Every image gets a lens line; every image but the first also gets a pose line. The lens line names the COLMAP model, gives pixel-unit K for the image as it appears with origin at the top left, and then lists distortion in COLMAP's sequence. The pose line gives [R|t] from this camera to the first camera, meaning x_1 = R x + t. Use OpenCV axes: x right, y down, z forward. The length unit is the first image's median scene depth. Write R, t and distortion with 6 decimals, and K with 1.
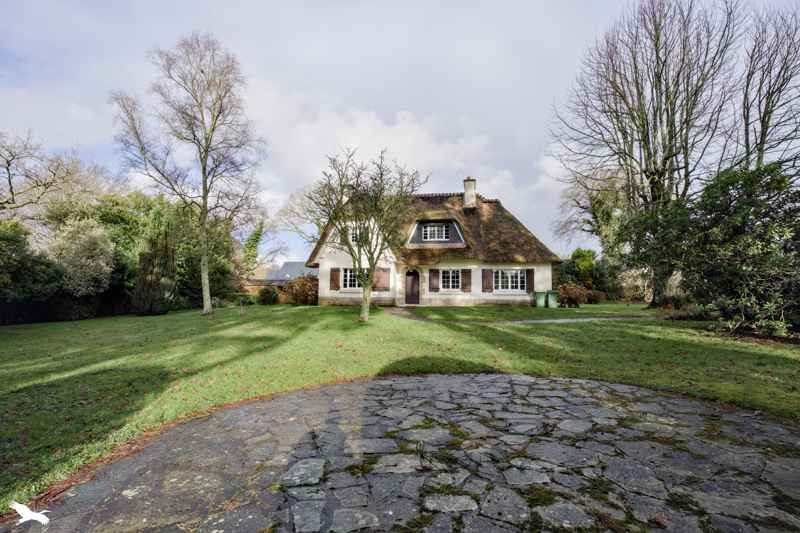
lens RADIAL K [[366.5, 0, 400.0], [0, 366.5, 266.5], [0, 0, 1]] dist [-0.000915, -0.000144]
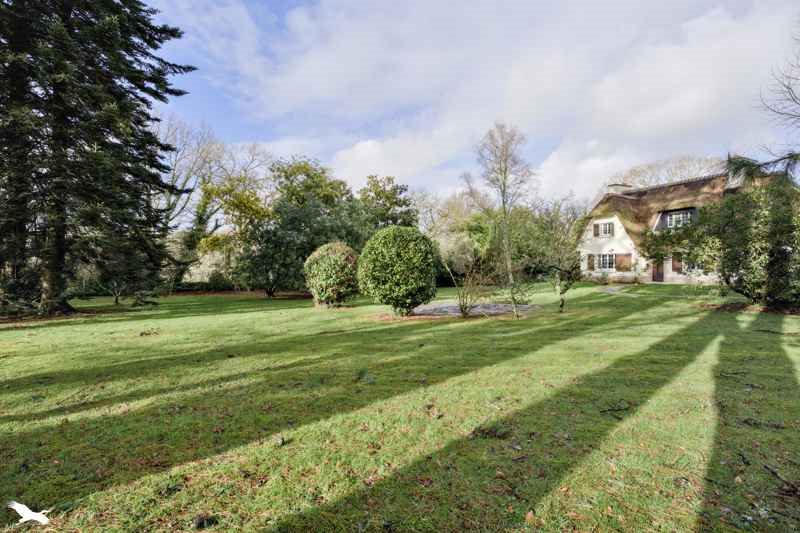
lens RADIAL K [[366.5, 0, 400.0], [0, 366.5, 266.5], [0, 0, 1]] dist [-0.000915, -0.000144]
pose [[0.570971, -0.011032, -0.820896, 0.538363], [0.077663, 0.996151, 0.040631, -0.062100], [0.817289, -0.086952, 0.569630, -0.370643]]
